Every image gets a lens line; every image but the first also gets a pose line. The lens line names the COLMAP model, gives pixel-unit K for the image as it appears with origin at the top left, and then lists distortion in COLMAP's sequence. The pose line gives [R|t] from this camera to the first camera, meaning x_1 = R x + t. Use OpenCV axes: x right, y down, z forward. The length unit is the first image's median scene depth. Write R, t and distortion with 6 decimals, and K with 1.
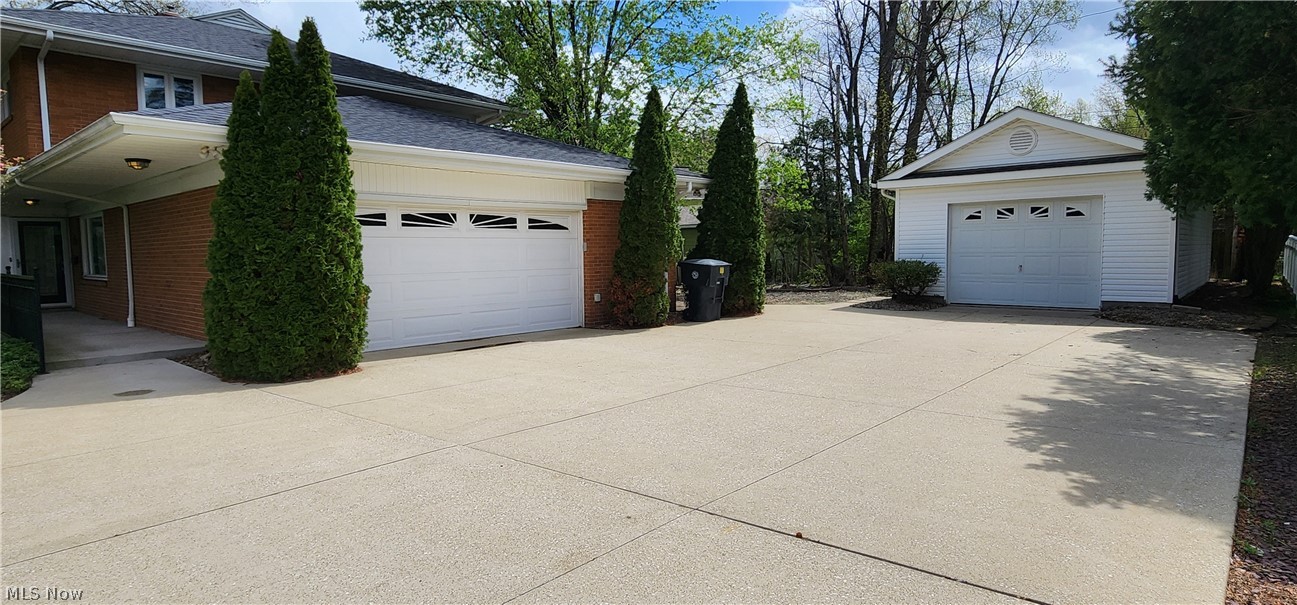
lens RADIAL K [[681.2, 0, 648.5], [0, 681.2, 298.7], [0, 0, 1]] dist [0.000819, -0.001366]
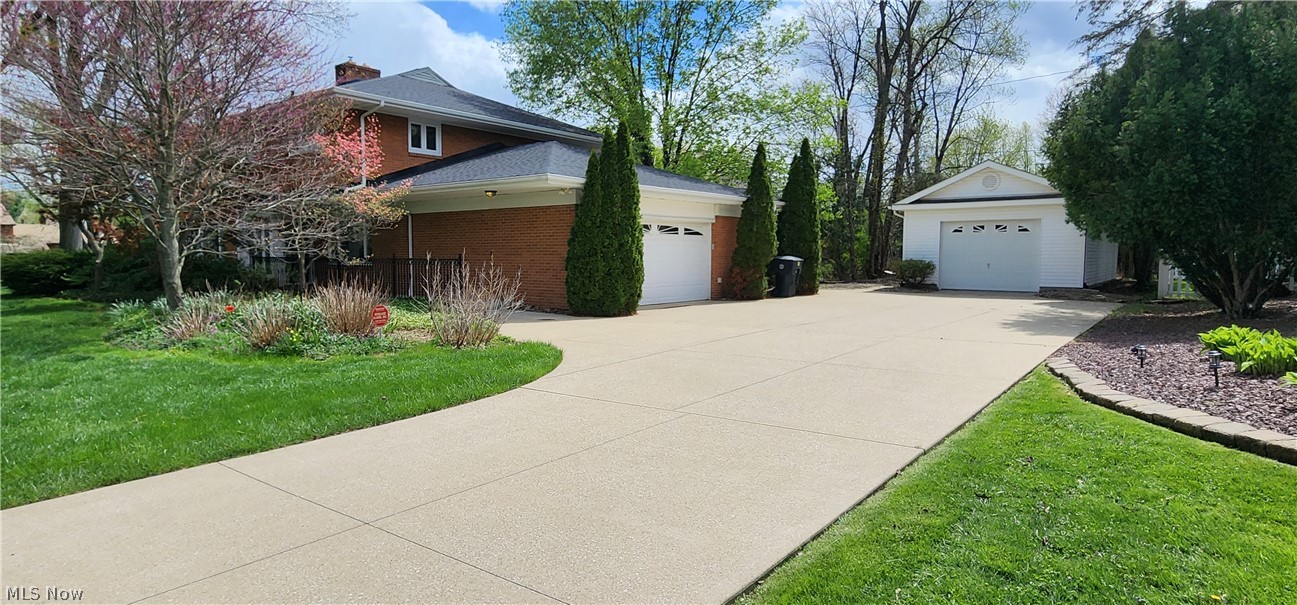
lens RADIAL K [[681.2, 0, 651.7], [0, 681.2, 298.1], [0, 0, 1]] dist [0.000819, -0.001366]
pose [[0.997828, 0.008563, 0.065309, -0.310383], [-0.008104, 0.999941, -0.007296, 0.047319], [-0.065368, 0.006751, 0.997838, -0.476469]]
